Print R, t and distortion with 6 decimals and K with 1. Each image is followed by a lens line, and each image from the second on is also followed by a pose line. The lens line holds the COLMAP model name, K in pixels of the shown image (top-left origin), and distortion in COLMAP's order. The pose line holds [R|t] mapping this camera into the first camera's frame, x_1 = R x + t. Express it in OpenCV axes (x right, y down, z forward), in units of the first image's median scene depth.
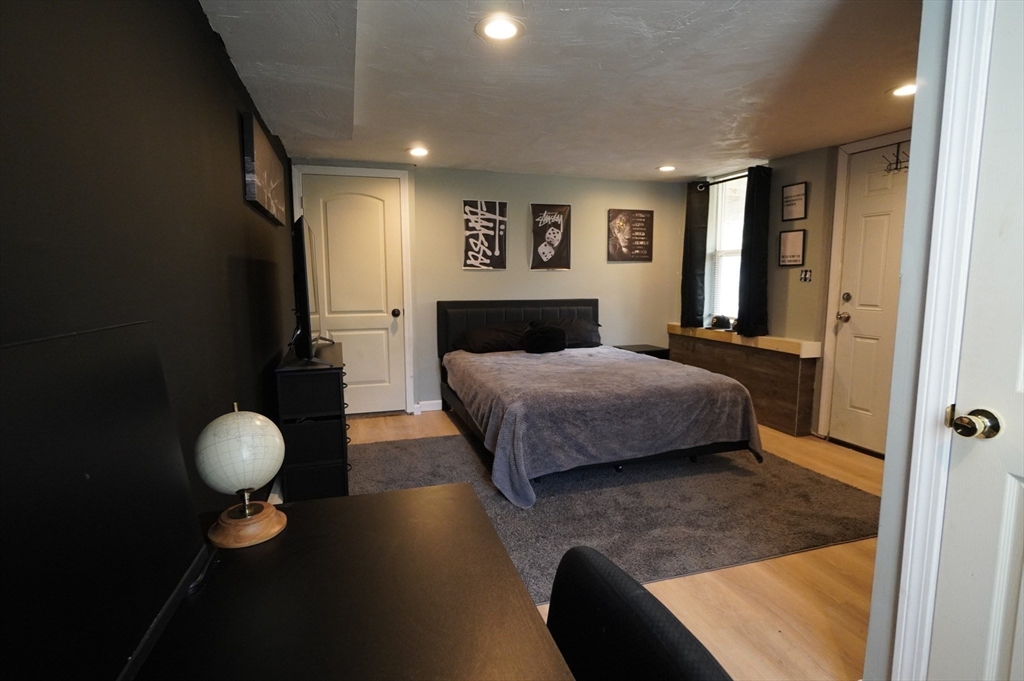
lens RADIAL K [[496.3, 0, 522.9], [0, 496.3, 339.4], [0, 0, 1]] dist [-0.010530, 0.002939]
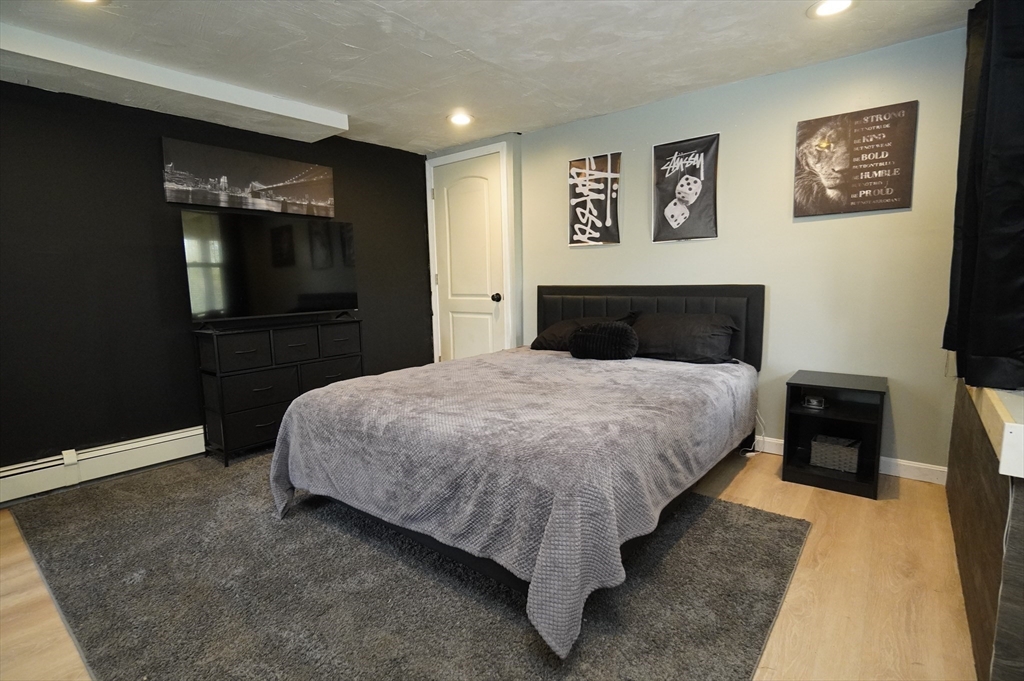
lens RADIAL K [[496.3, 0, 519.0], [0, 496.3, 340.4], [0, 0, 1]] dist [-0.010530, 0.002939]
pose [[0.556268, 0.098482, -0.825147, 0.511089], [-0.080541, 0.994668, 0.064417, -0.033533], [0.827091, 0.030625, 0.561233, 0.467801]]
